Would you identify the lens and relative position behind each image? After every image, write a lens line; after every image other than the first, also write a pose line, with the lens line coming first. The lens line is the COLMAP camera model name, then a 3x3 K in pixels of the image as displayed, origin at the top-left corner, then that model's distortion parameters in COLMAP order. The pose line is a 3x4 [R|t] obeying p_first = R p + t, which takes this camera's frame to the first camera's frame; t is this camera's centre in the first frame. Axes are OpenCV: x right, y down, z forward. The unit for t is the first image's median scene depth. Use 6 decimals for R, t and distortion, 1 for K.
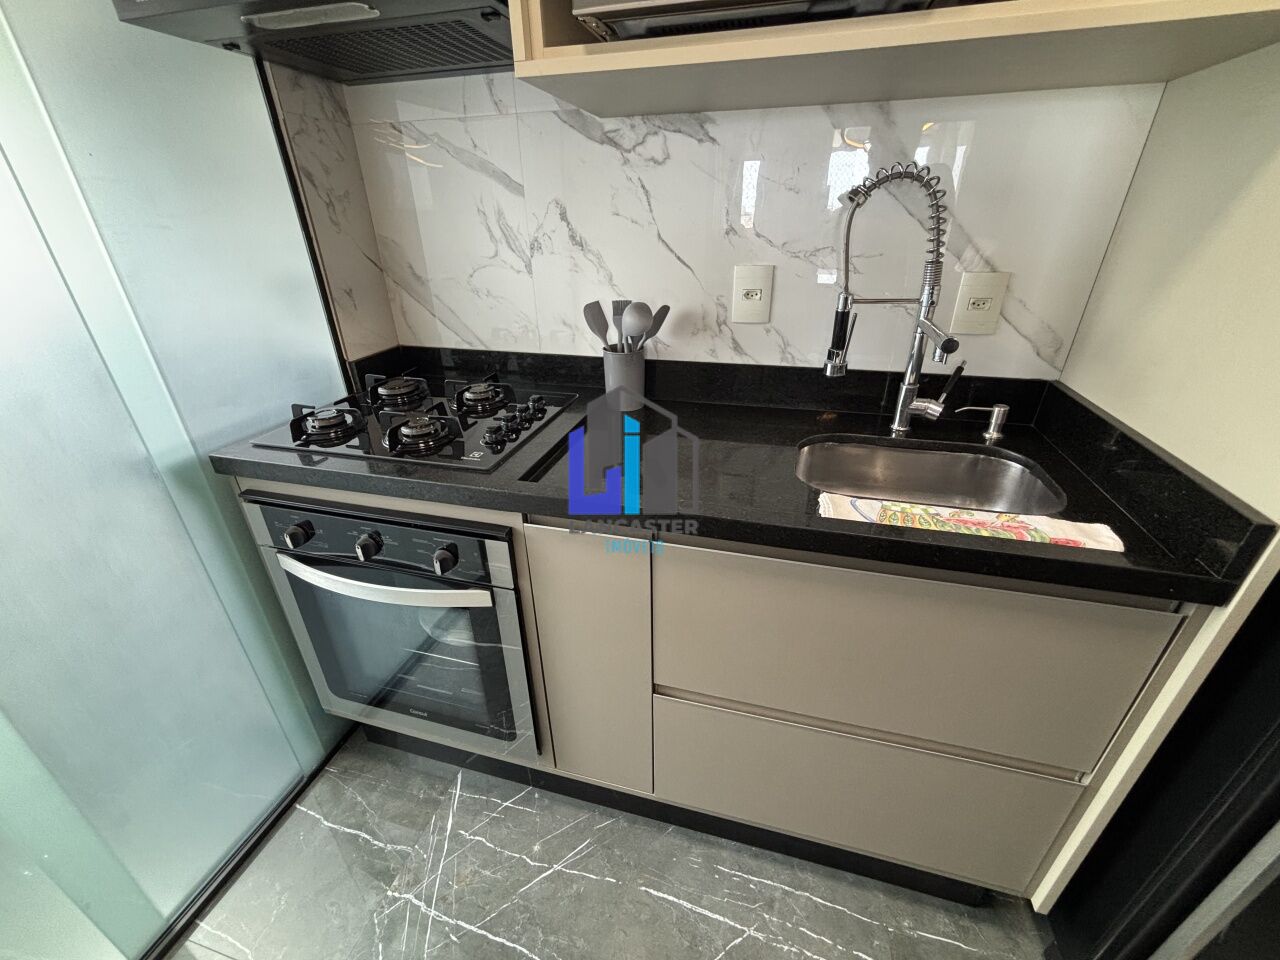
lens RADIAL K [[521.0, 0, 640.0], [0, 521.0, 480.0], [0, 0, 1]] dist [-0.009139, -0.000273]
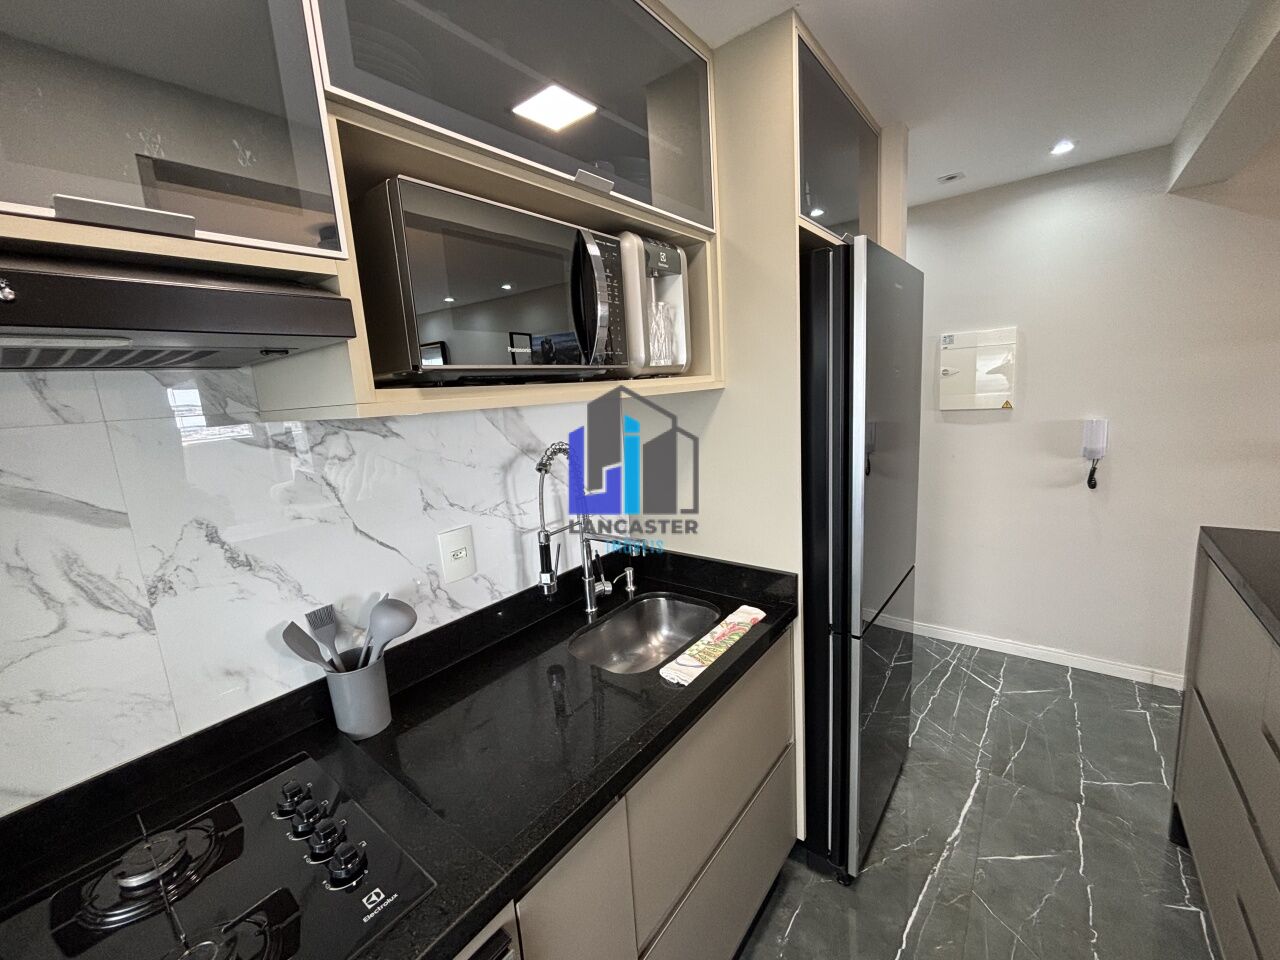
lens RADIAL K [[514.9, 0, 637.0], [0, 514.9, 476.8], [0, 0, 1]] dist [0.000991, -0.000523]
pose [[0.390735, -0.167922, 0.905057, -0.587766], [0.468267, 0.882753, -0.038379, -0.292559], [-0.792498, 0.438804, 0.423555, 0.196455]]
